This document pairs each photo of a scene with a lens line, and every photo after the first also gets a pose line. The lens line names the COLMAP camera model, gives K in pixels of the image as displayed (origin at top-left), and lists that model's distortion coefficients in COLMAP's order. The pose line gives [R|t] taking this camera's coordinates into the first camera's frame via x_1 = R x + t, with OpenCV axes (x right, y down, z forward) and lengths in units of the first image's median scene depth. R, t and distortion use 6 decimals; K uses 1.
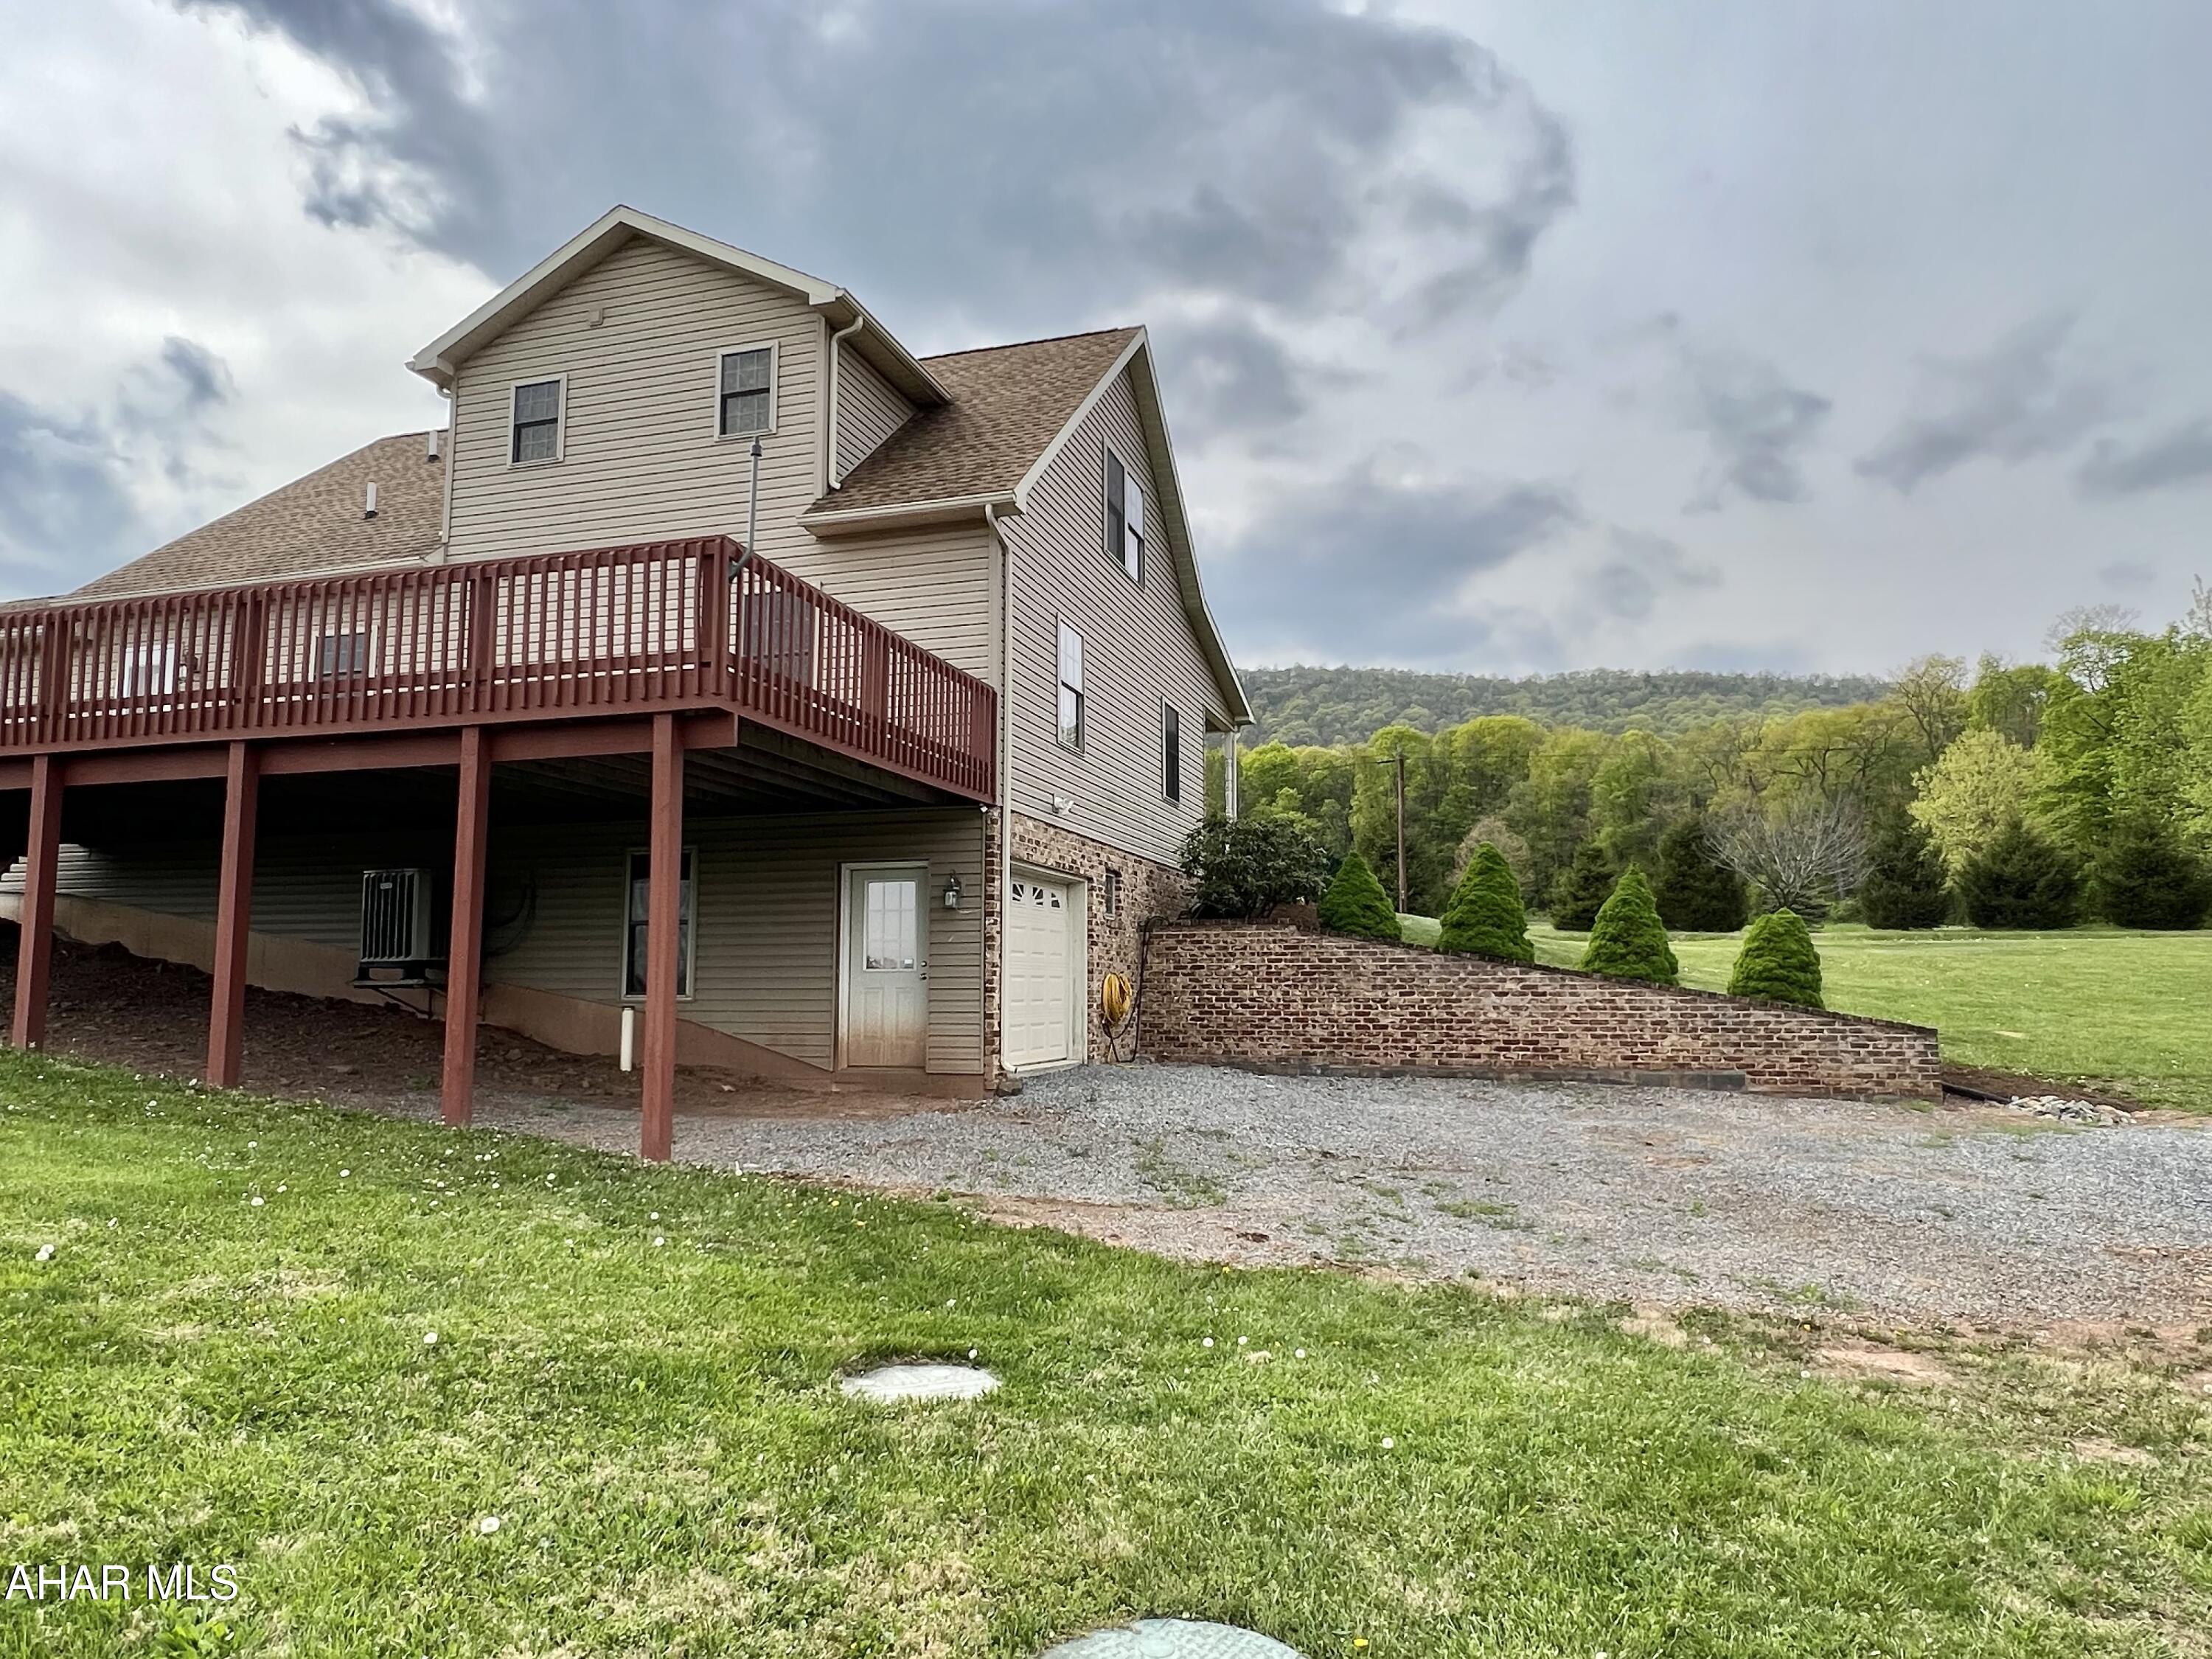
lens RADIAL K [[1377.8, 0, 1106.4], [0, 1377.8, 830.0], [0, 0, 1]] dist [-0.000834, 0.005114]
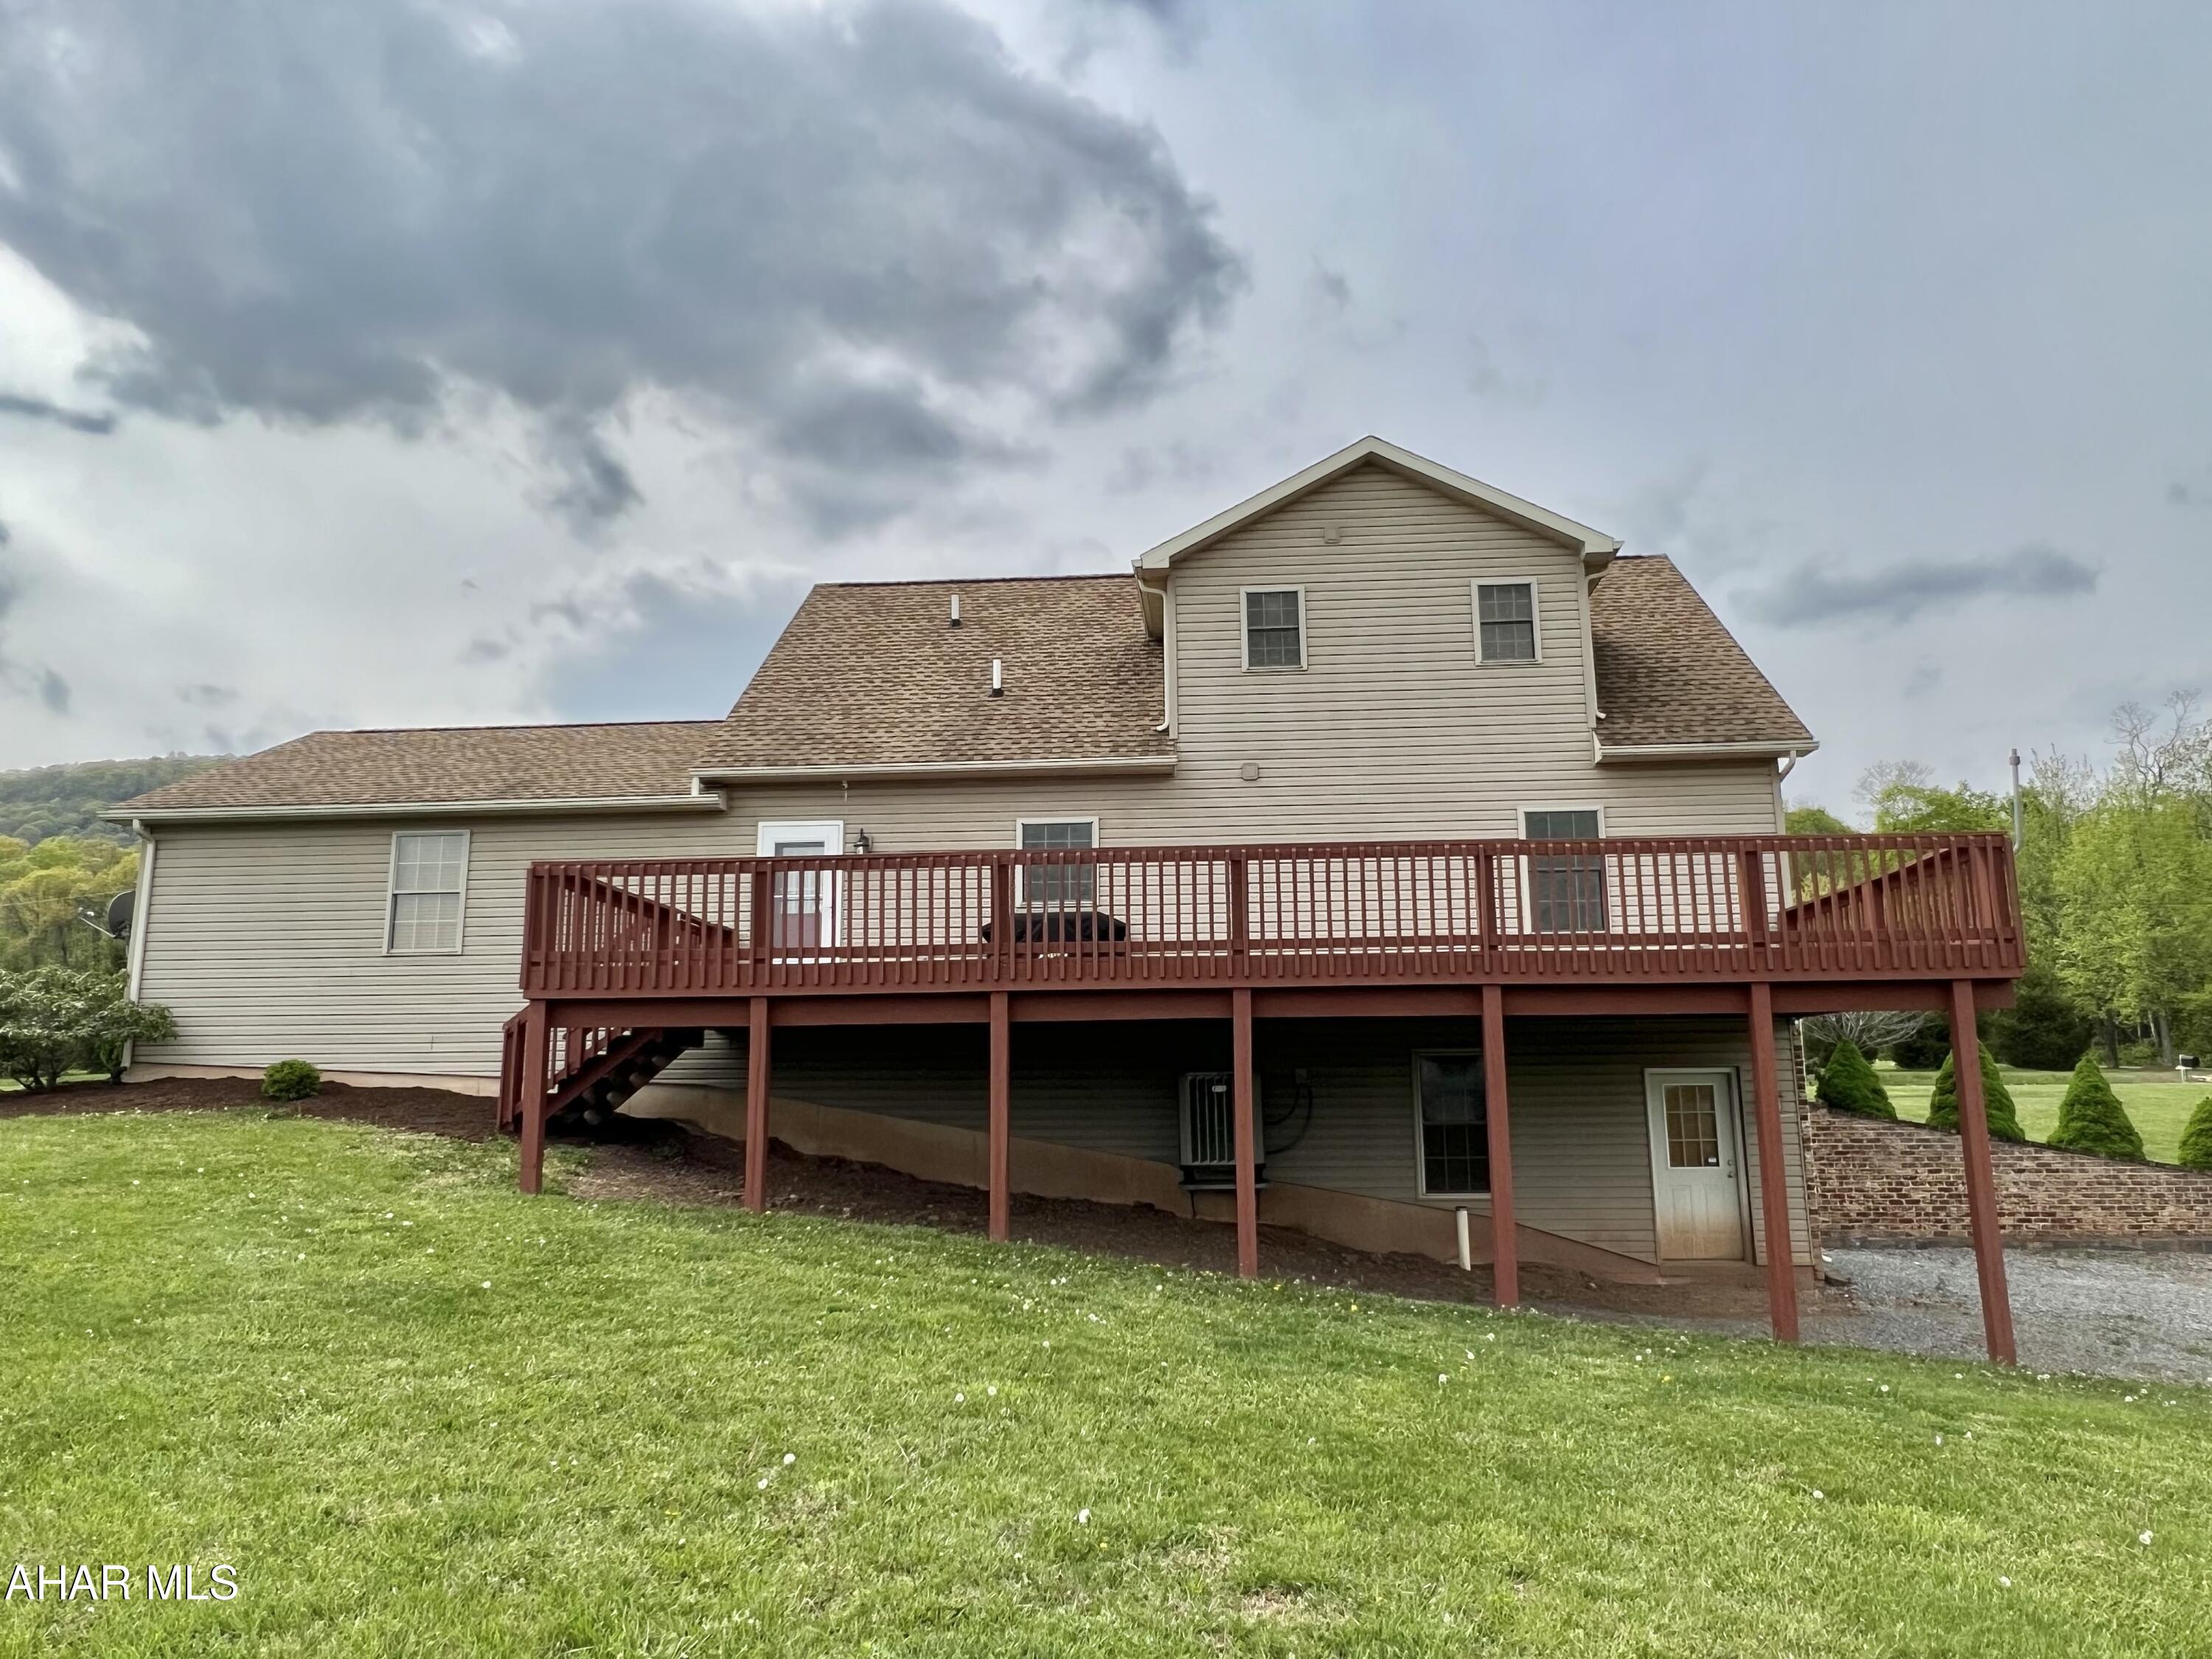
lens RADIAL K [[1502.4, 0, 1104.9], [0, 1502.4, 827.2], [0, 0, 1]] dist [-0.002751, 0.003380]
pose [[0.975069, 0.034184, 0.219252, -0.732639], [-0.018536, 0.997157, -0.073038, -0.059340], [-0.221125, 0.067153, 0.972931, -0.055353]]
